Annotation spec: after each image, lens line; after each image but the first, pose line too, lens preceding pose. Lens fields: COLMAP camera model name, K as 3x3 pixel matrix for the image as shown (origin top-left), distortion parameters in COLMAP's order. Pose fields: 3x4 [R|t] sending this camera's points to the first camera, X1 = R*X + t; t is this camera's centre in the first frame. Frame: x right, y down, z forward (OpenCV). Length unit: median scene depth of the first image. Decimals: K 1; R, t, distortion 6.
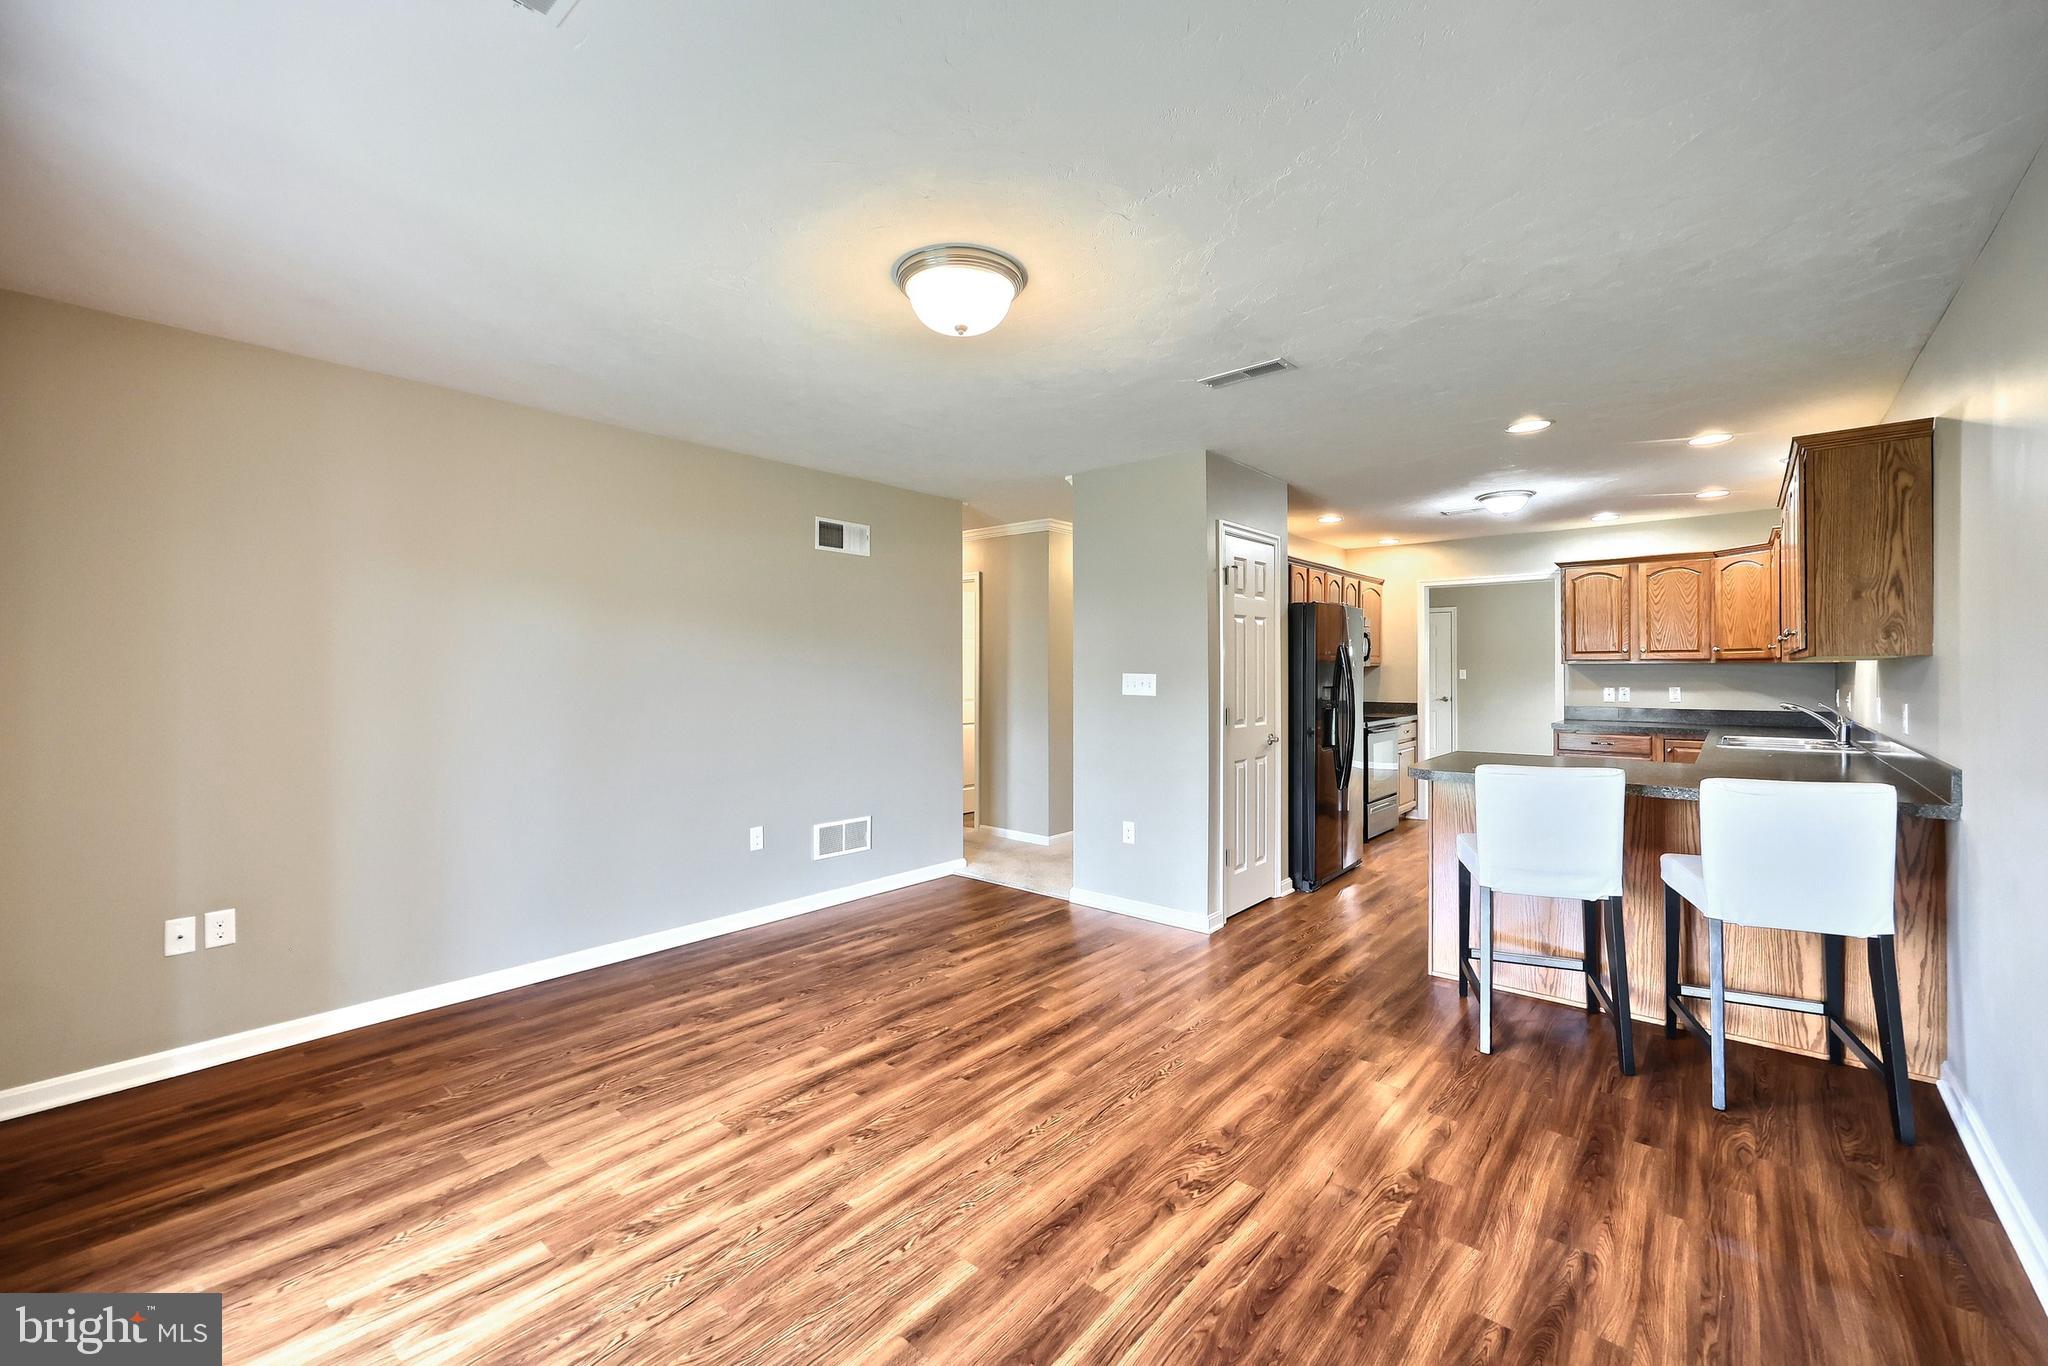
lens RADIAL K [[822.5, 0, 1013.2], [0, 822.5, 672.8], [0, 0, 1]] dist [0.000684, -0.000047]
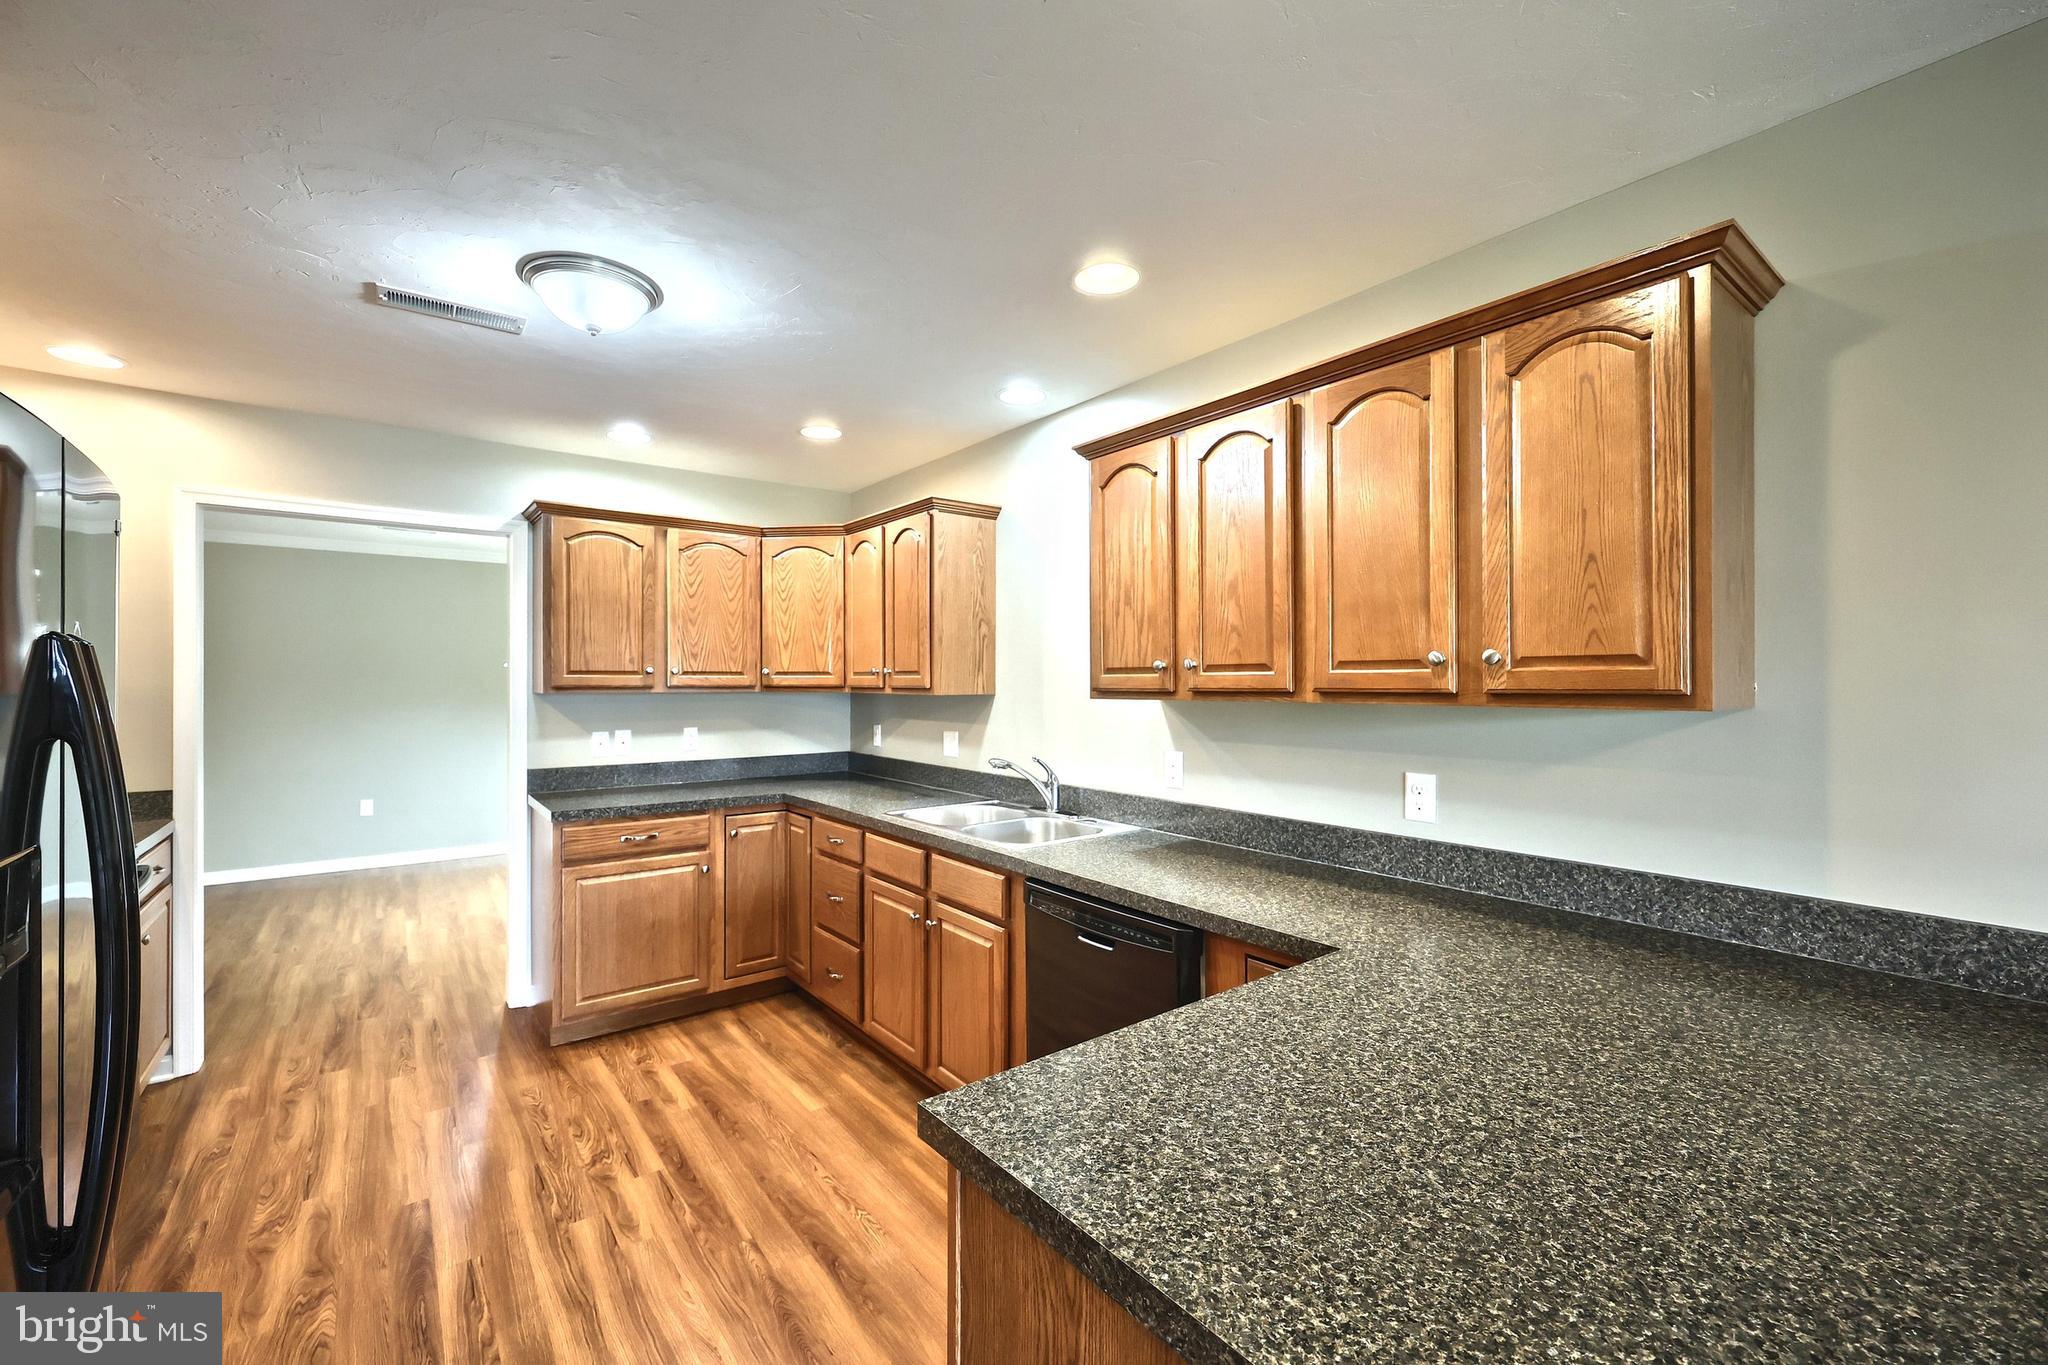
lens RADIAL K [[822.5, 0, 1013.2], [0, 822.5, 672.3], [0, 0, 1]] dist [0.000684, -0.000047]
pose [[0.200249, 0.008173, 0.979711, 0.216733], [0.001725, 0.999961, -0.008694, -0.020479], [-0.979743, 0.003431, 0.200227, 0.625354]]
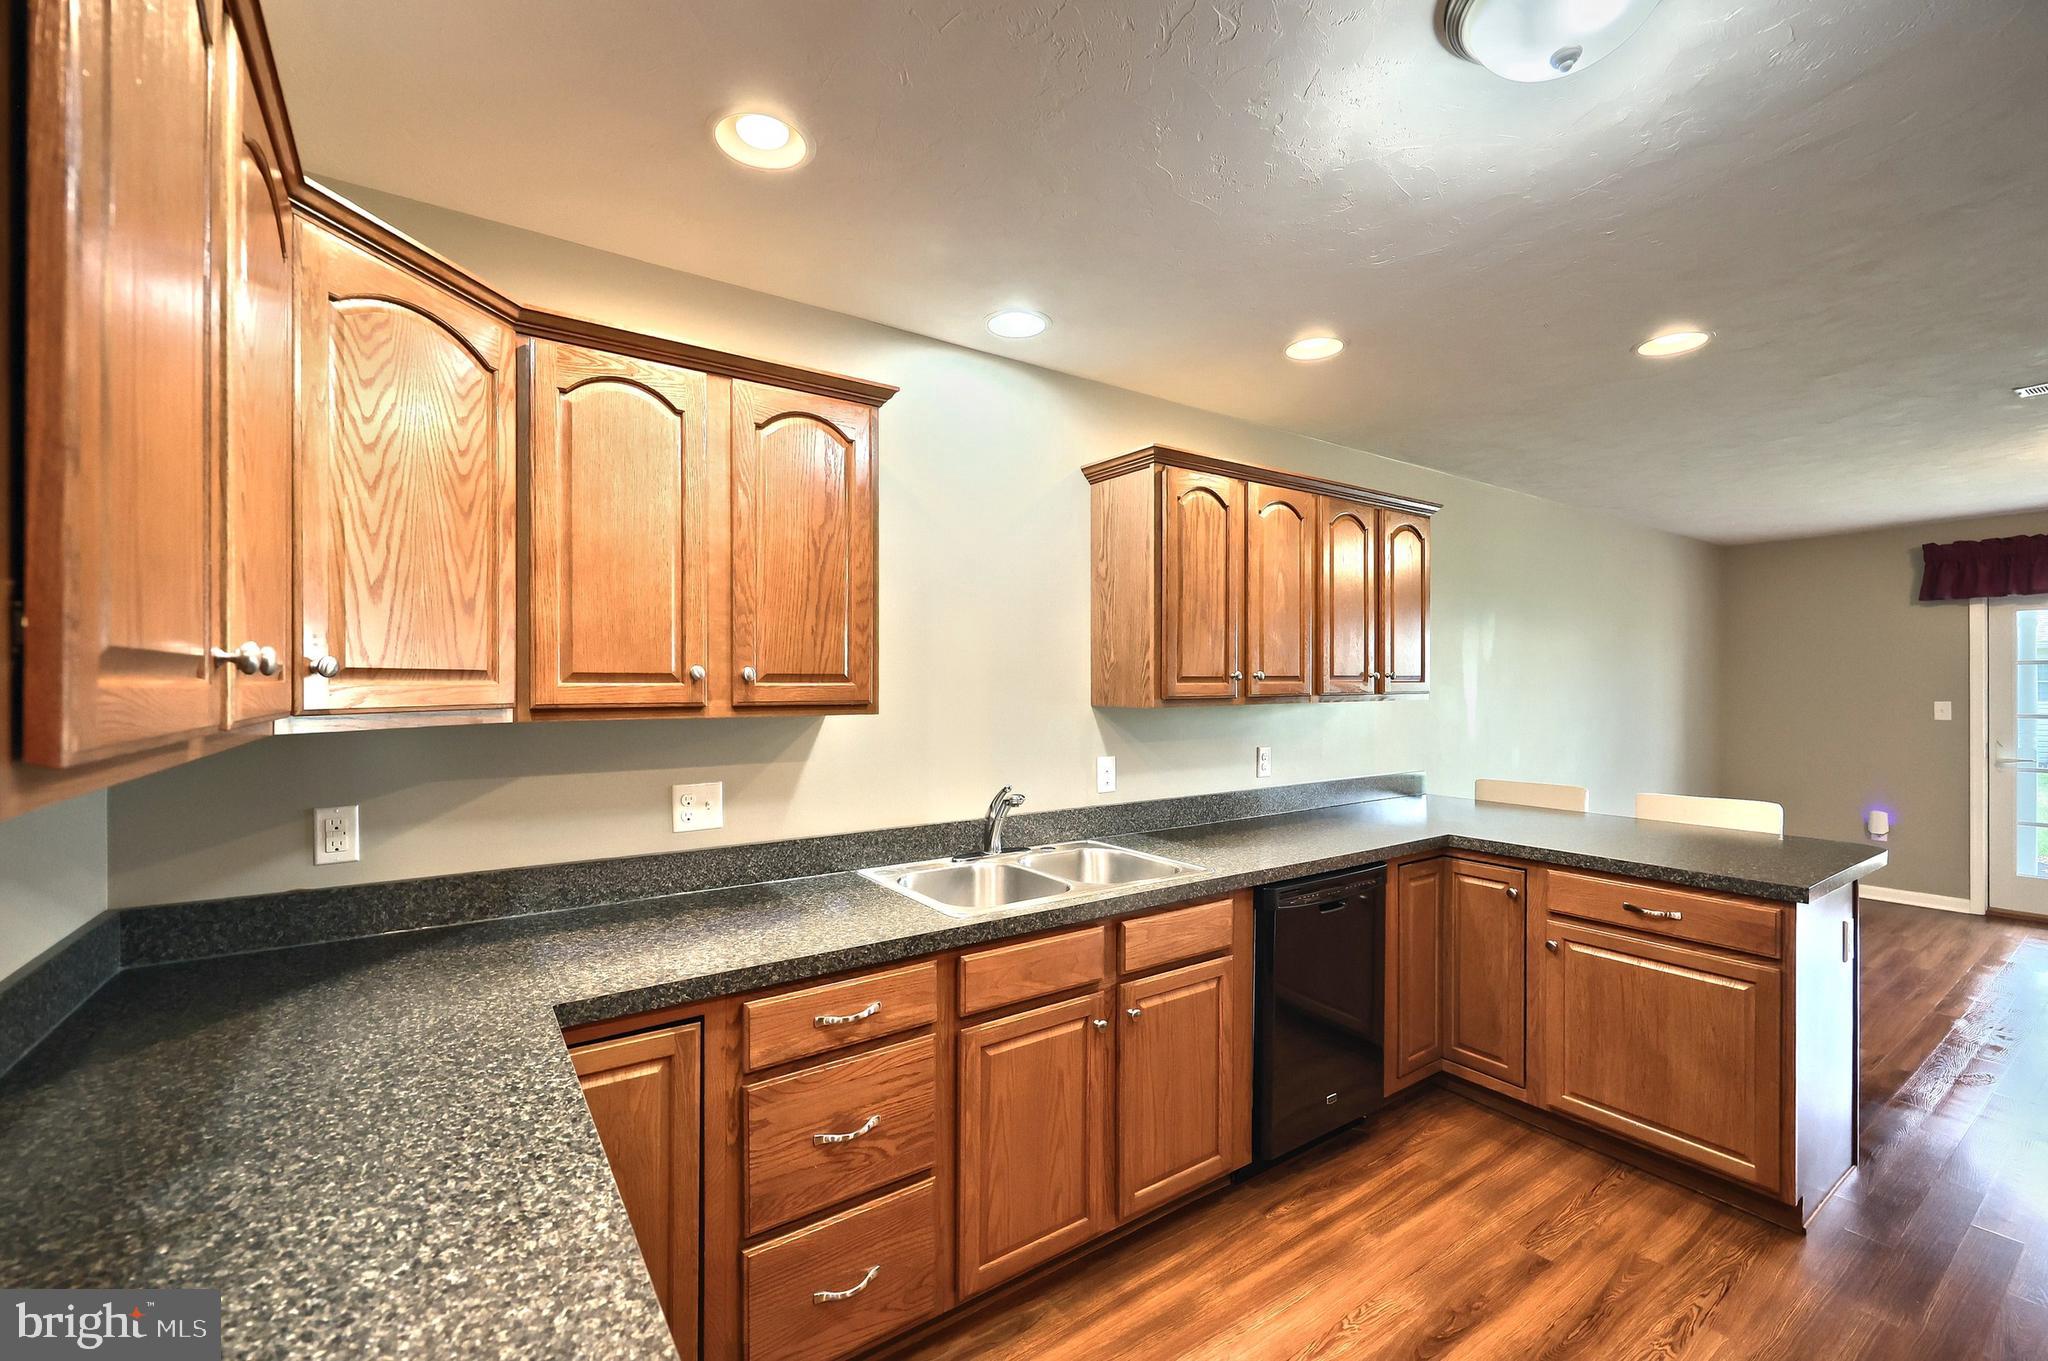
lens RADIAL K [[764.4, 0, 1021.7], [0, 764.4, 698.3], [0, 0, 1]] dist [-0.015074, -0.000021]
pose [[-0.955594, 0.000922, 0.294685, 0.651145], [0.004948, 0.999904, 0.012915, -0.020817], [-0.294645, 0.013800, -0.955507, 1.129236]]
